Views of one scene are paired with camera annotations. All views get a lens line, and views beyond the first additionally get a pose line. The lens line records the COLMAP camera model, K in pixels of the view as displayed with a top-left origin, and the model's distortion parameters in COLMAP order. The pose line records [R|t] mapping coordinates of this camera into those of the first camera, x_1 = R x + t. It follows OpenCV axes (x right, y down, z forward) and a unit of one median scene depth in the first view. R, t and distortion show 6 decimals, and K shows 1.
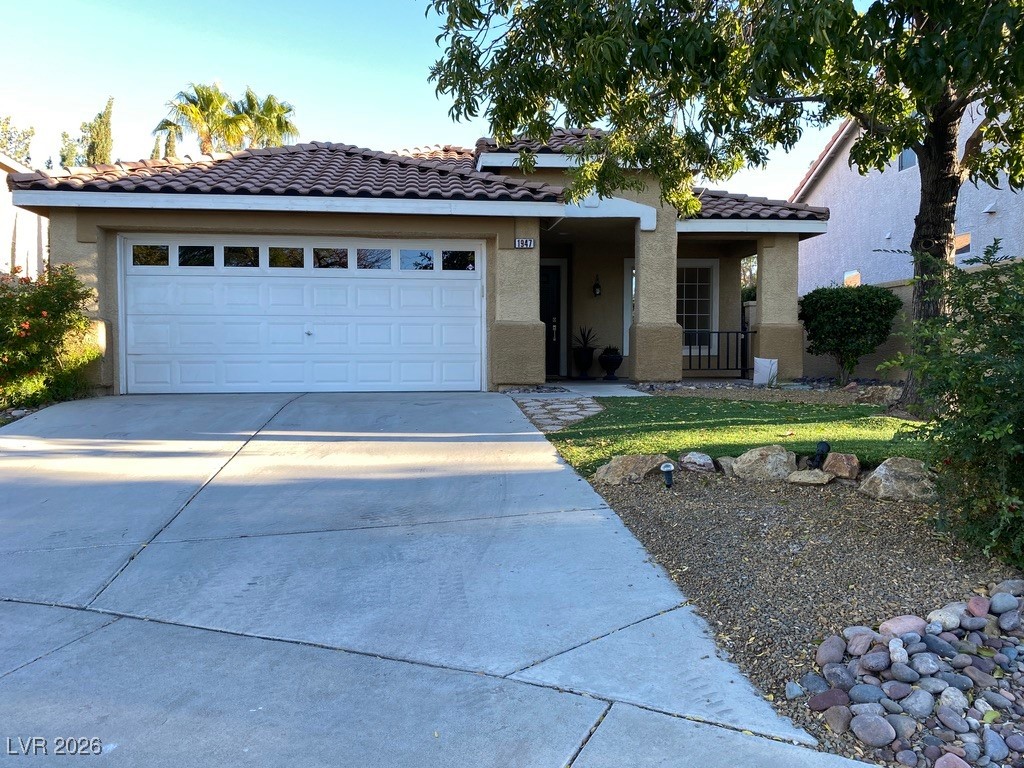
lens RADIAL K [[782.8, 0, 512.0], [0, 782.8, 384.0], [0, 0, 1]] dist [0.001488, -0.001697]
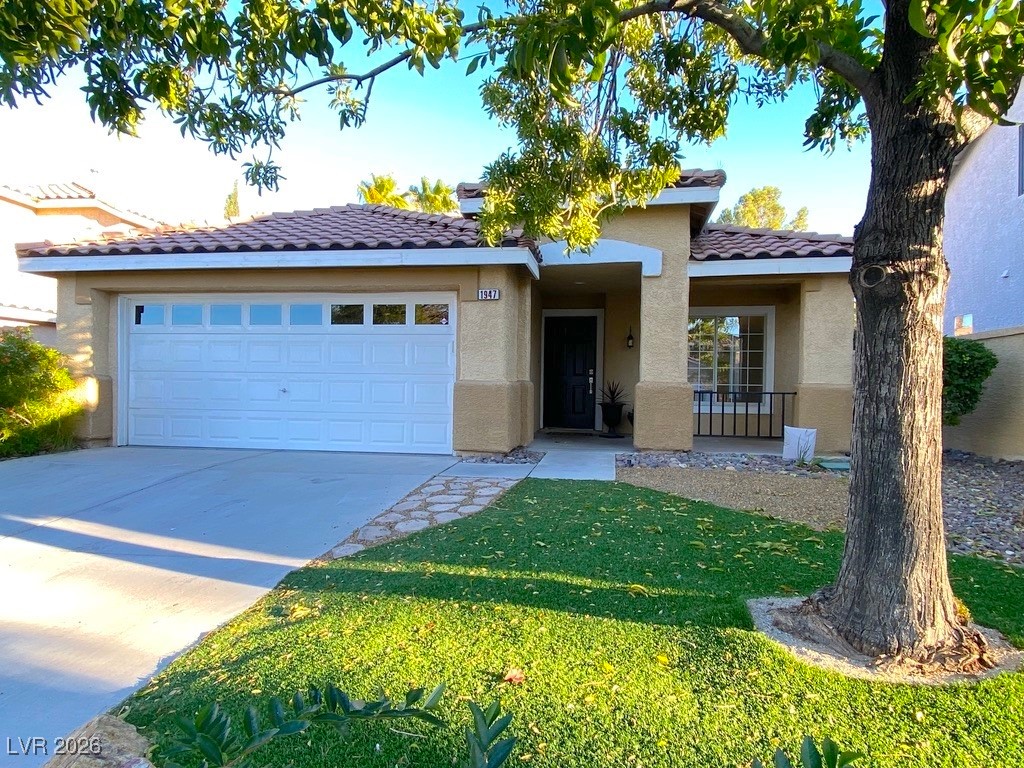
lens RADIAL K [[623.4, 0, 512.0], [0, 623.4, 384.0], [0, 0, 1]] dist [0.012938, -0.000287]
pose [[0.961504, 0.014051, -0.274433, 0.232694], [-0.024474, 0.999102, -0.034594, -0.052257], [0.273701, 0.039979, 0.960984, 0.318773]]
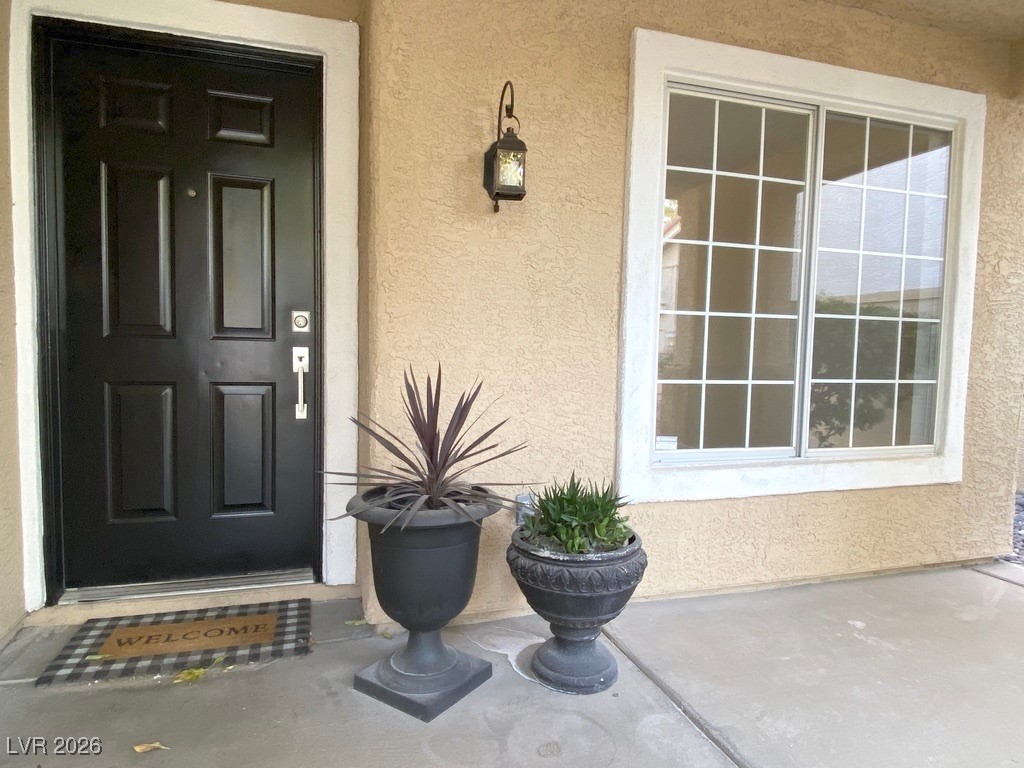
lens RADIAL K [[623.4, 0, 512.0], [0, 623.4, 384.0], [0, 0, 1]] dist [0.012938, -0.000287]
pose [[0.984373, 0.006254, 0.175986, 0.110151], [-0.009739, 0.999773, 0.018943, -0.093605], [-0.175828, -0.020361, 0.984210, 1.114460]]
